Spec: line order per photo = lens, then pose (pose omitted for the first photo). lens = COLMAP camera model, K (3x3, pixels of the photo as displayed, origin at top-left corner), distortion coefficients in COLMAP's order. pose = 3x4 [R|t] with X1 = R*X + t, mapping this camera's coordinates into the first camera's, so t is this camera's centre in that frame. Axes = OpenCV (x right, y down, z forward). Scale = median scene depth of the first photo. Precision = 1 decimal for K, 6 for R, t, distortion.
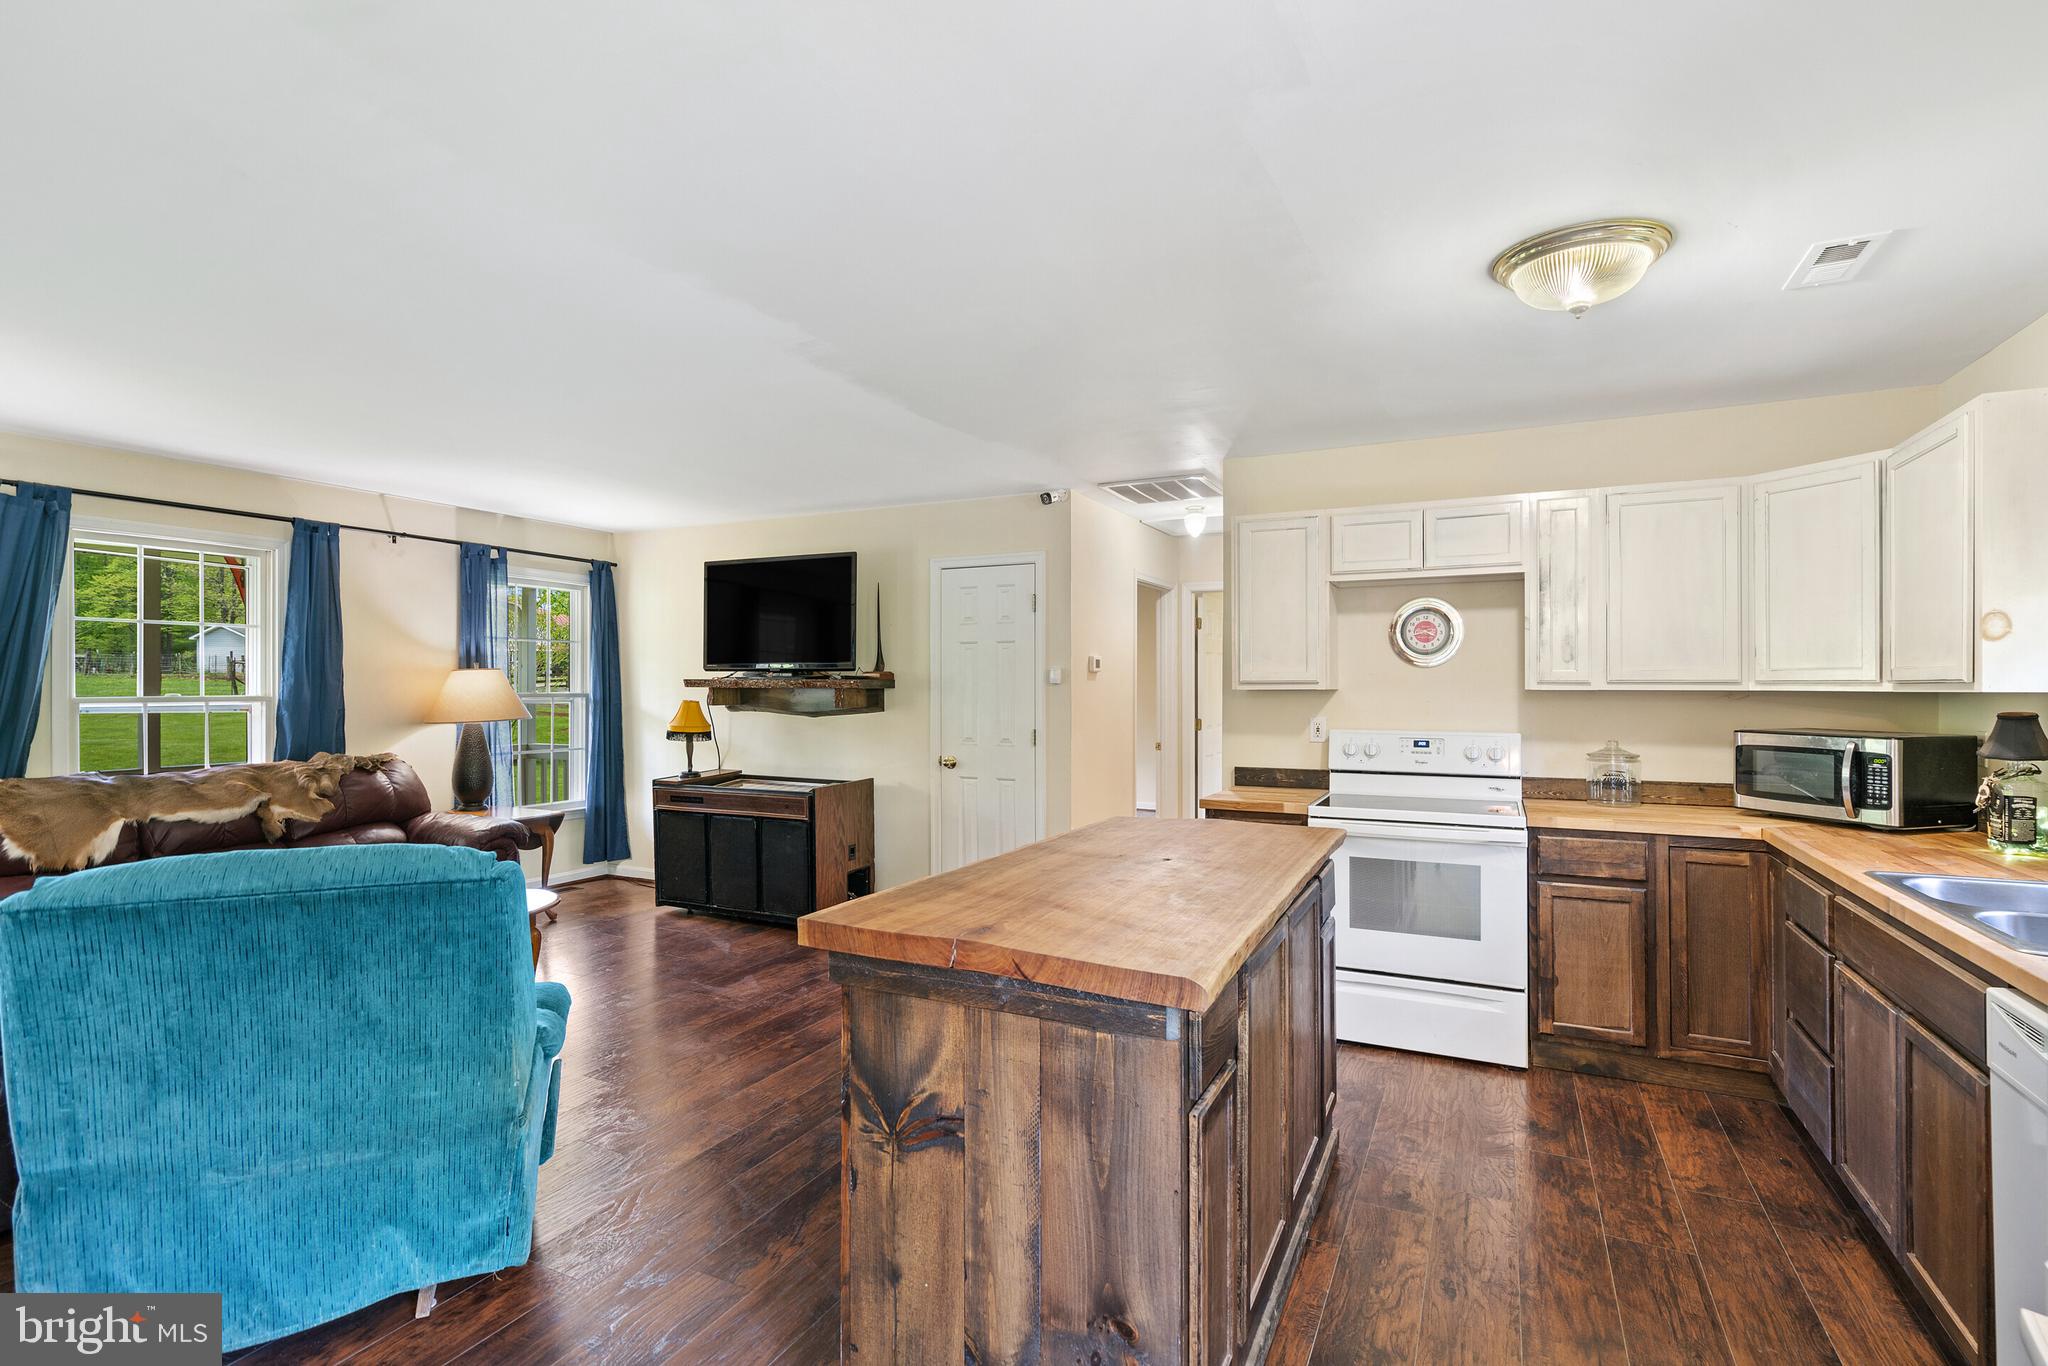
lens RADIAL K [[947.7, 0, 1010.6], [0, 947.7, 697.4], [0, 0, 1]] dist [-0.002541, 0.003195]
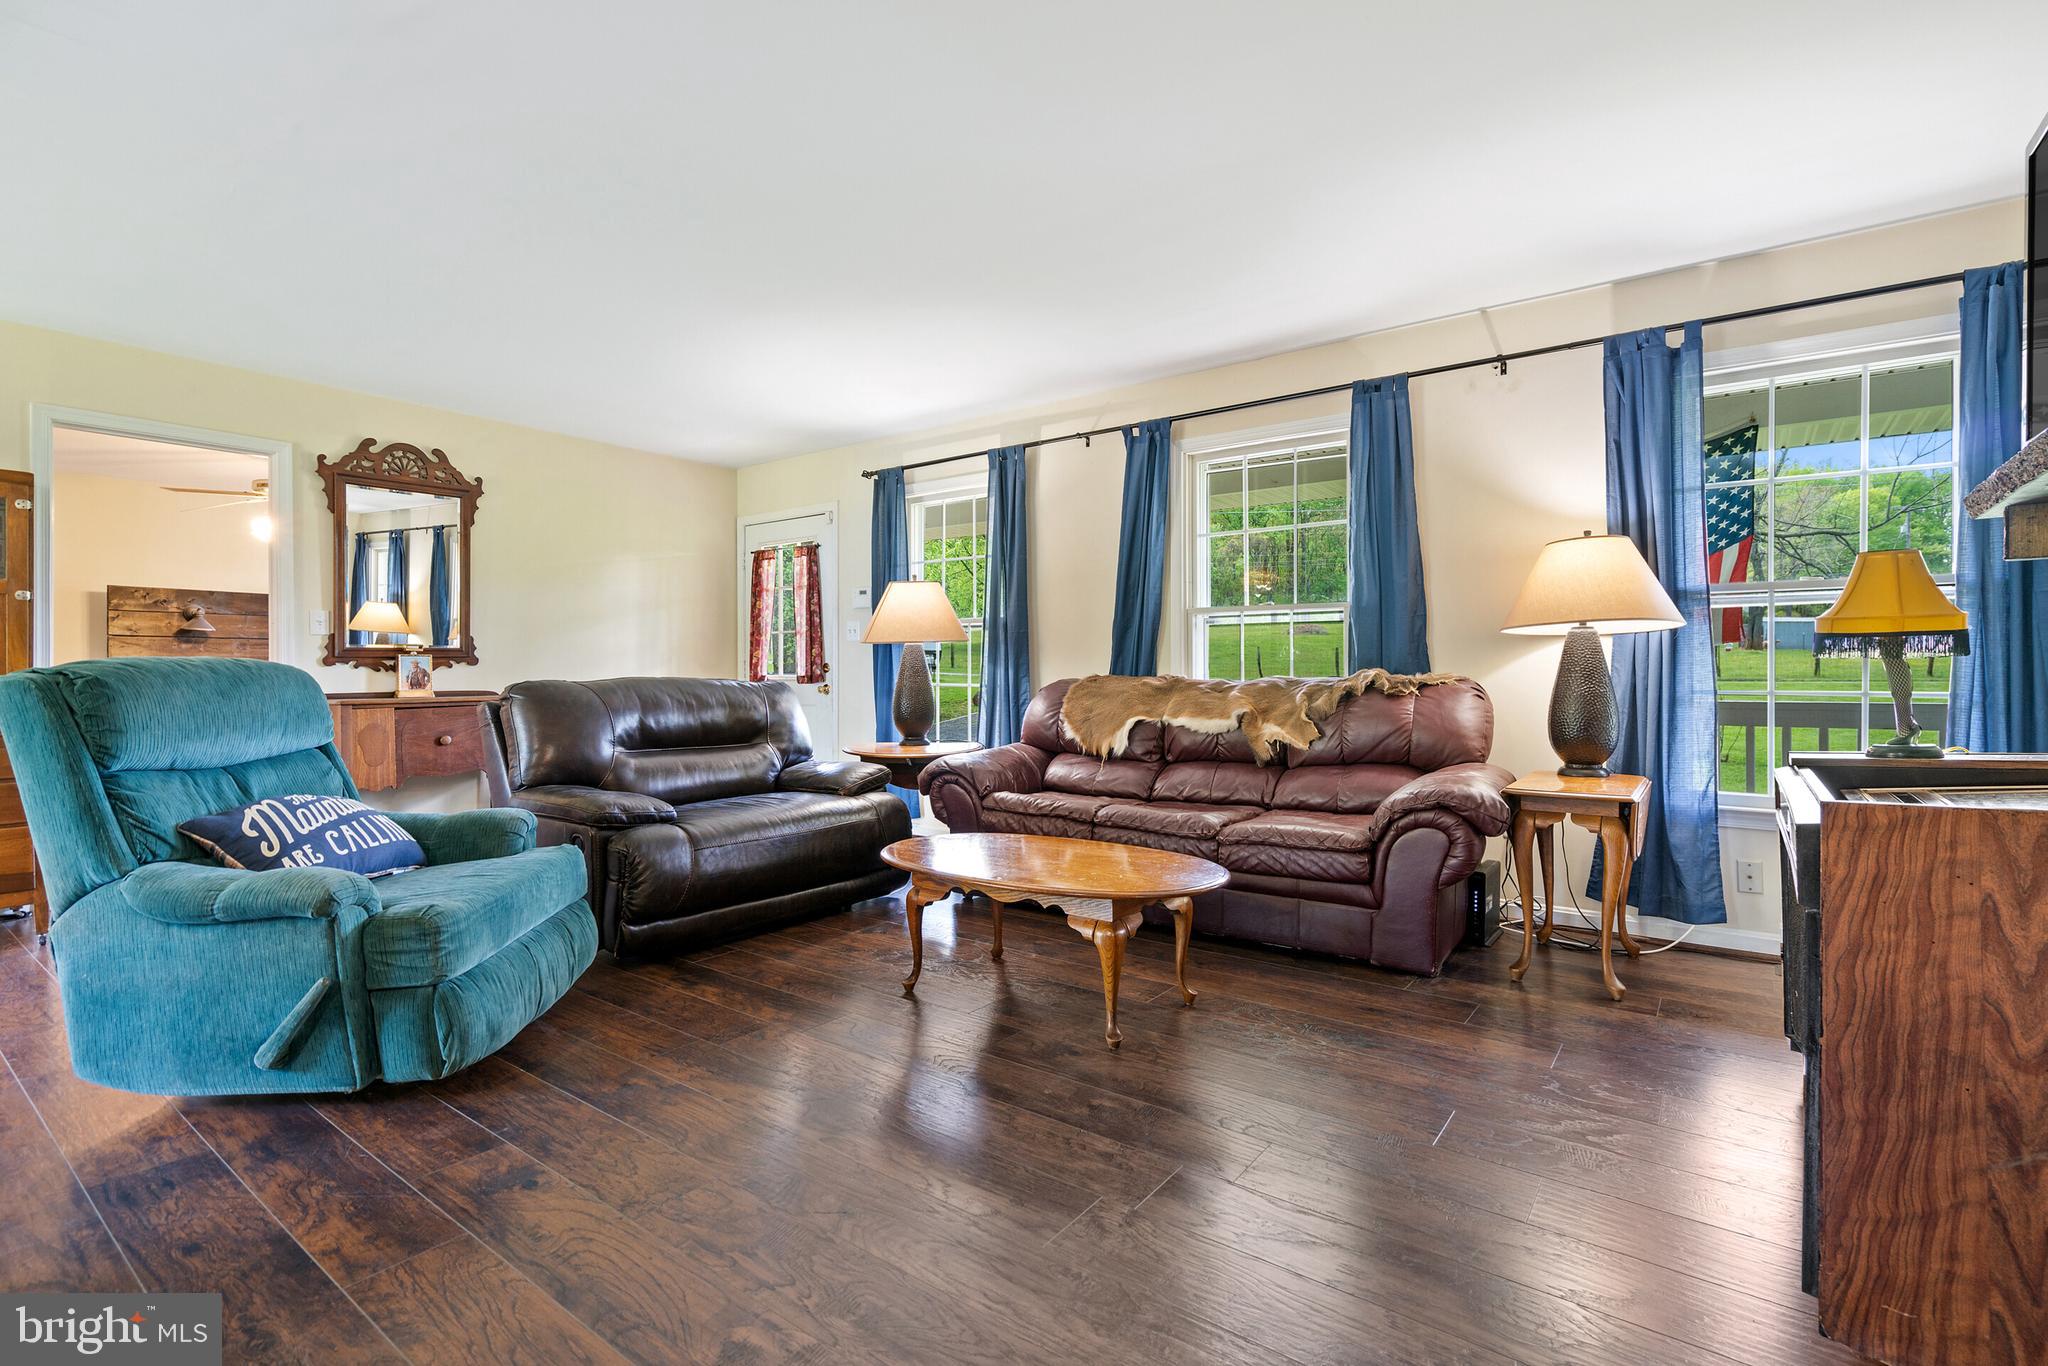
lens RADIAL K [[947.7, 0, 1018.4], [0, 947.7, 666.1], [0, 0, 1]] dist [-0.002541, 0.003195]
pose [[-0.179546, -0.002382, -0.983747, 0.125189], [-0.012341, 0.999924, -0.000169, 0.075138], [0.983672, 0.012110, -0.179562, 1.080053]]
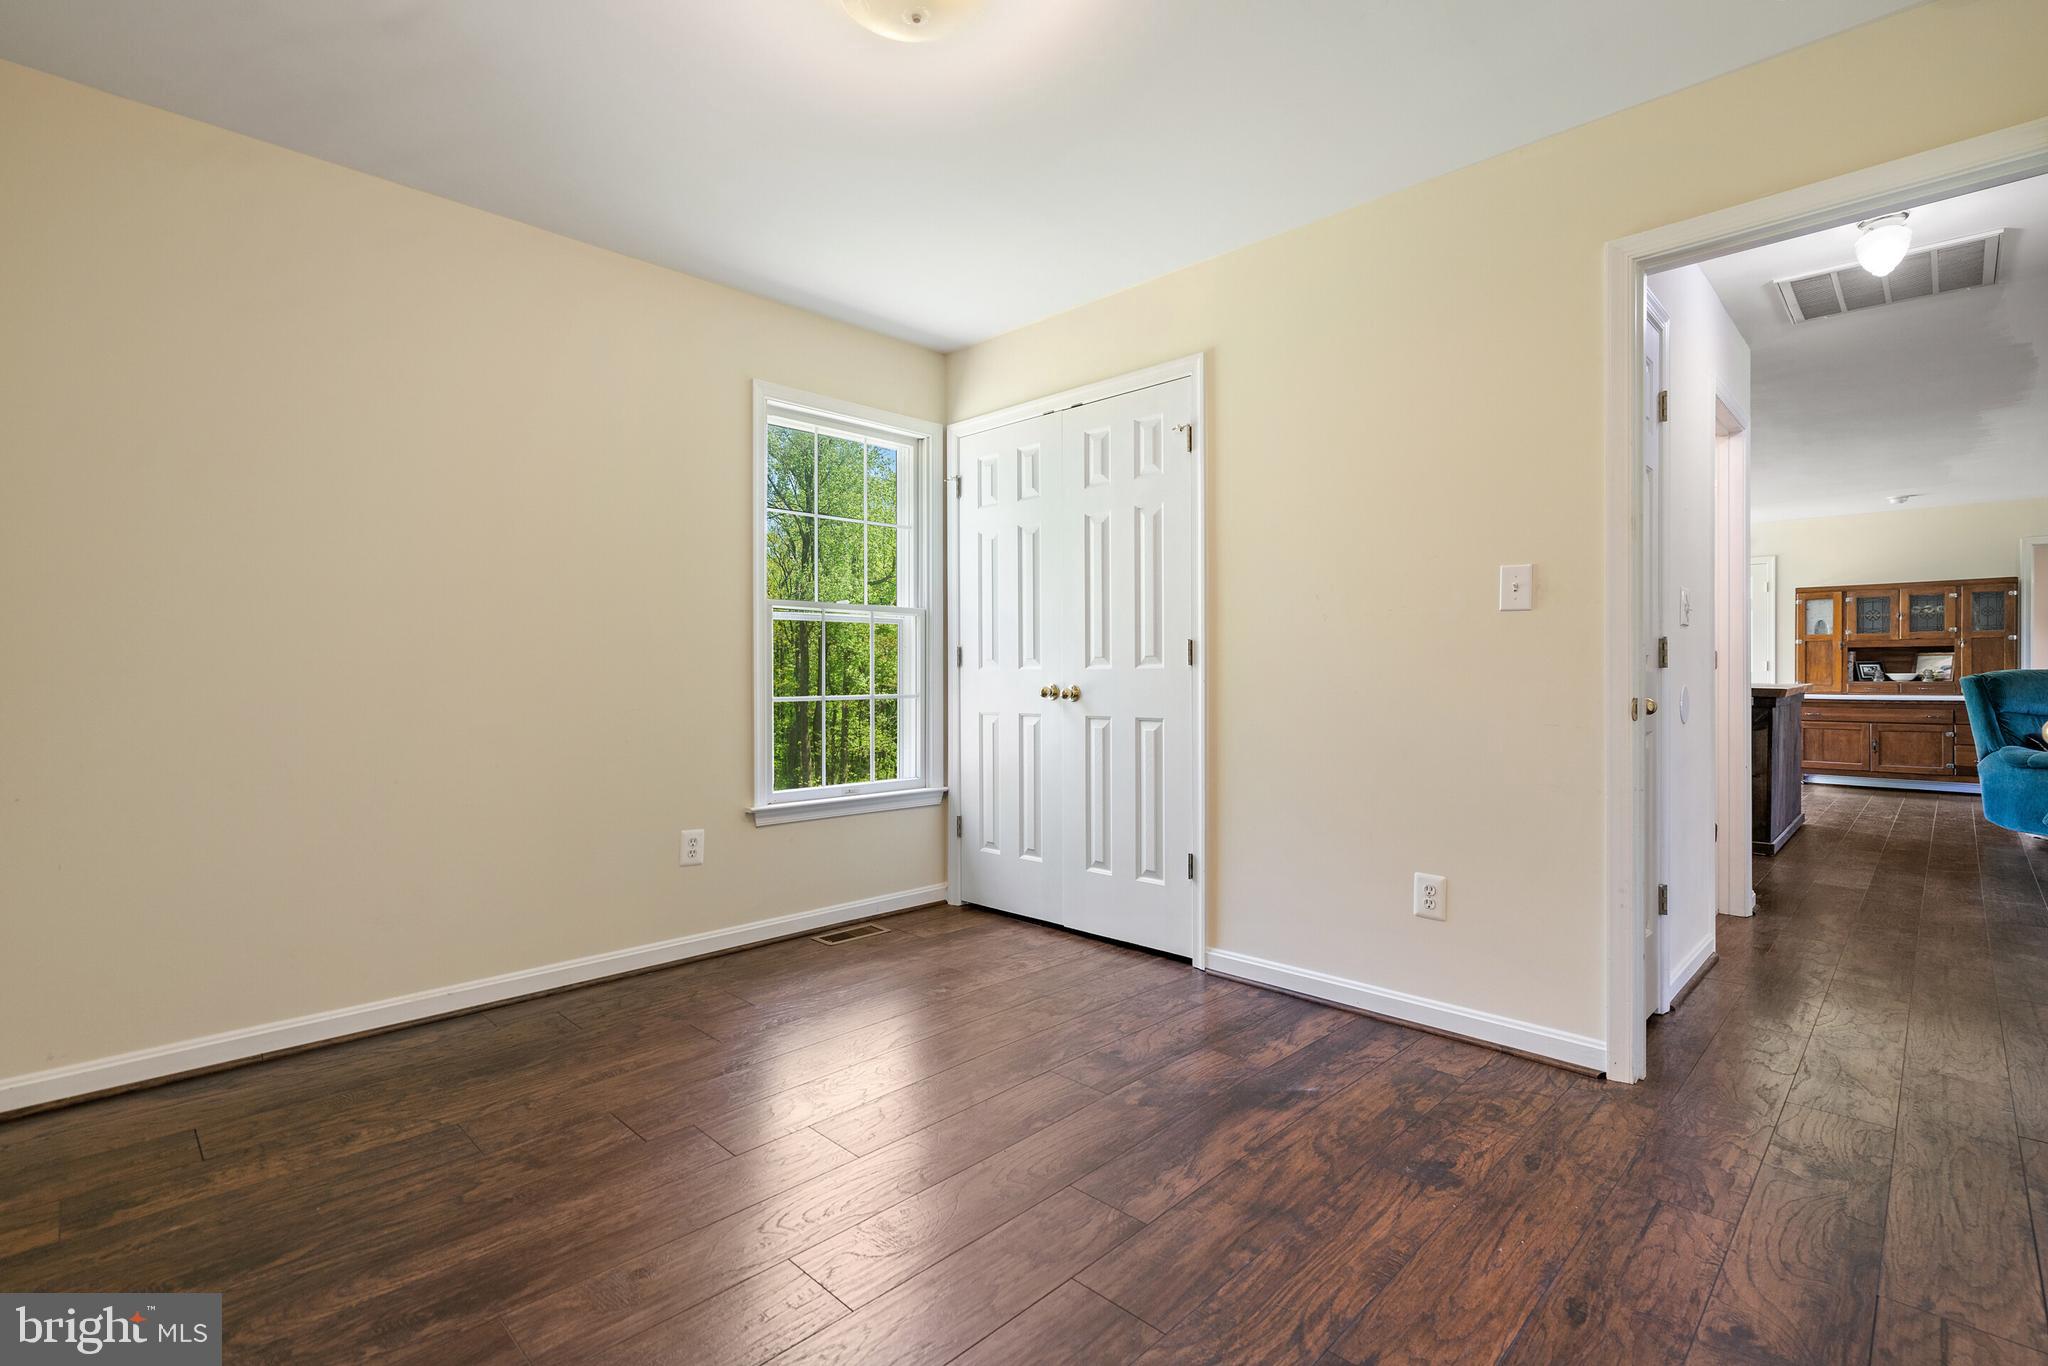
lens RADIAL K [[947.7, 0, 1010.7], [0, 947.7, 676.6], [0, 0, 1]] dist [-0.002541, 0.003195]
pose [[-0.950420, 0.000013, 0.310970, 0.710378], [0.006683, 0.999770, 0.020384, 0.044848], [-0.310898, 0.021452, -0.950201, 2.399071]]
